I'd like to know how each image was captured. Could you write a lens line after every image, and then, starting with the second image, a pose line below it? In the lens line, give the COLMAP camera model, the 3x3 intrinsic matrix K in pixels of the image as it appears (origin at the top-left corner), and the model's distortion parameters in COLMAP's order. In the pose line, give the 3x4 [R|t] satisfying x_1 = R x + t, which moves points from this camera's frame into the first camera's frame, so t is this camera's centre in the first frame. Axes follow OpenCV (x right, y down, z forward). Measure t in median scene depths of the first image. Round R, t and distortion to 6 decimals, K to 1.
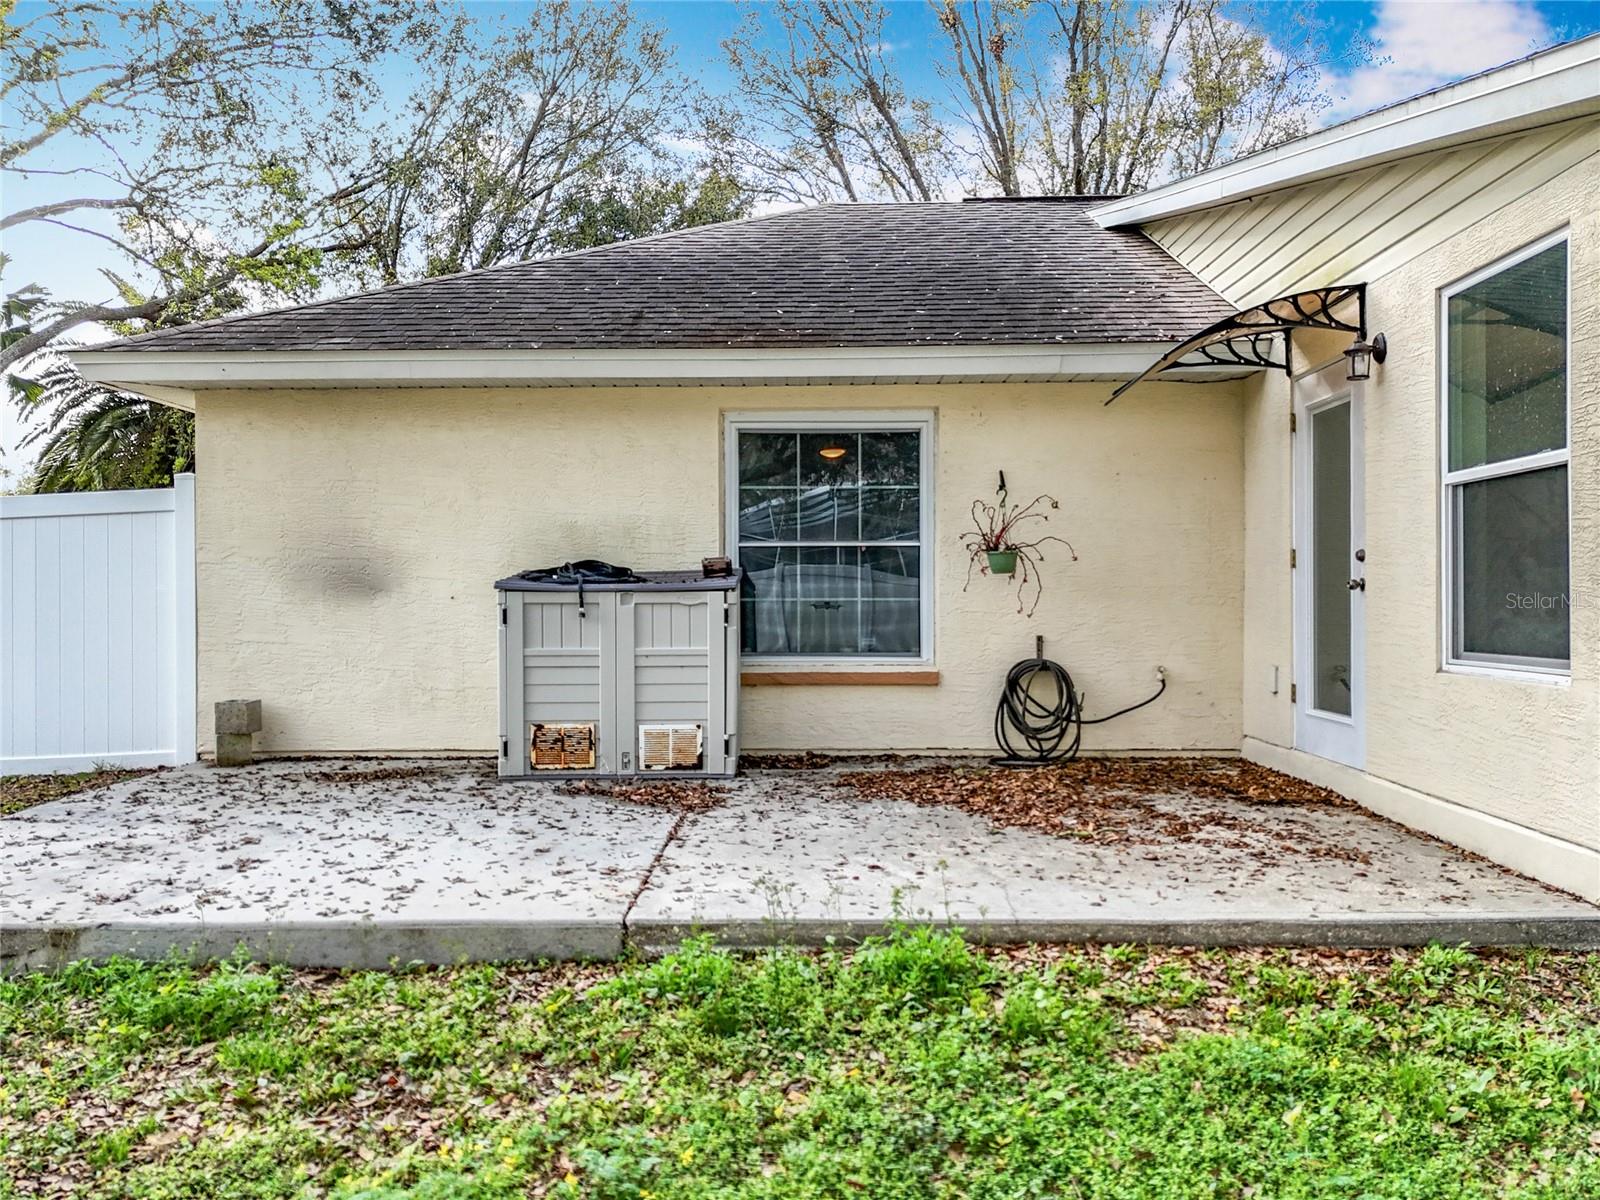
lens RADIAL K [[1202.3, 0, 803.6], [0, 1202.3, 599.7], [0, 0, 1]] dist [0.060412, -0.058313]
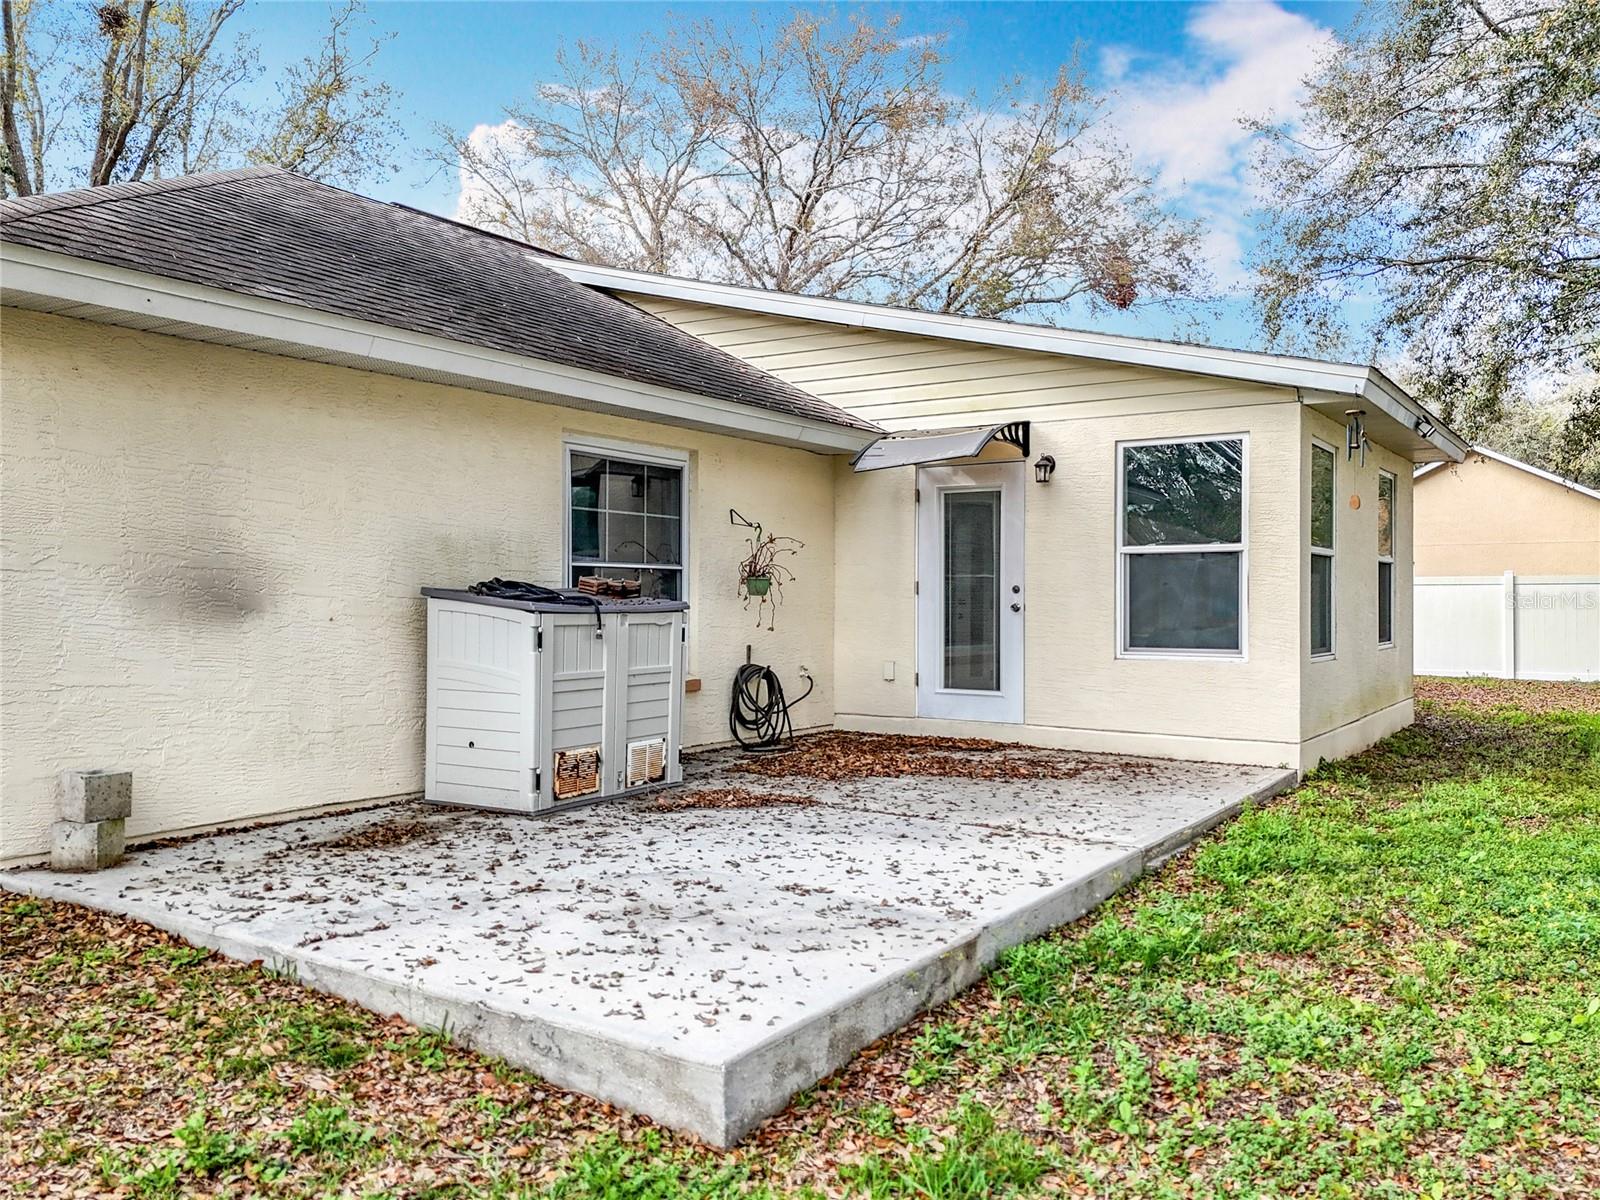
lens RADIAL K [[1202.3, 0, 803.6], [0, 1202.3, 599.7], [0, 0, 1]] dist [0.060412, -0.058313]
pose [[0.557344, 0.004026, 0.830272, -0.800050], [-0.002517, 0.999992, -0.003159, -0.013192], [-0.830278, -0.000330, 0.557349, 0.272765]]
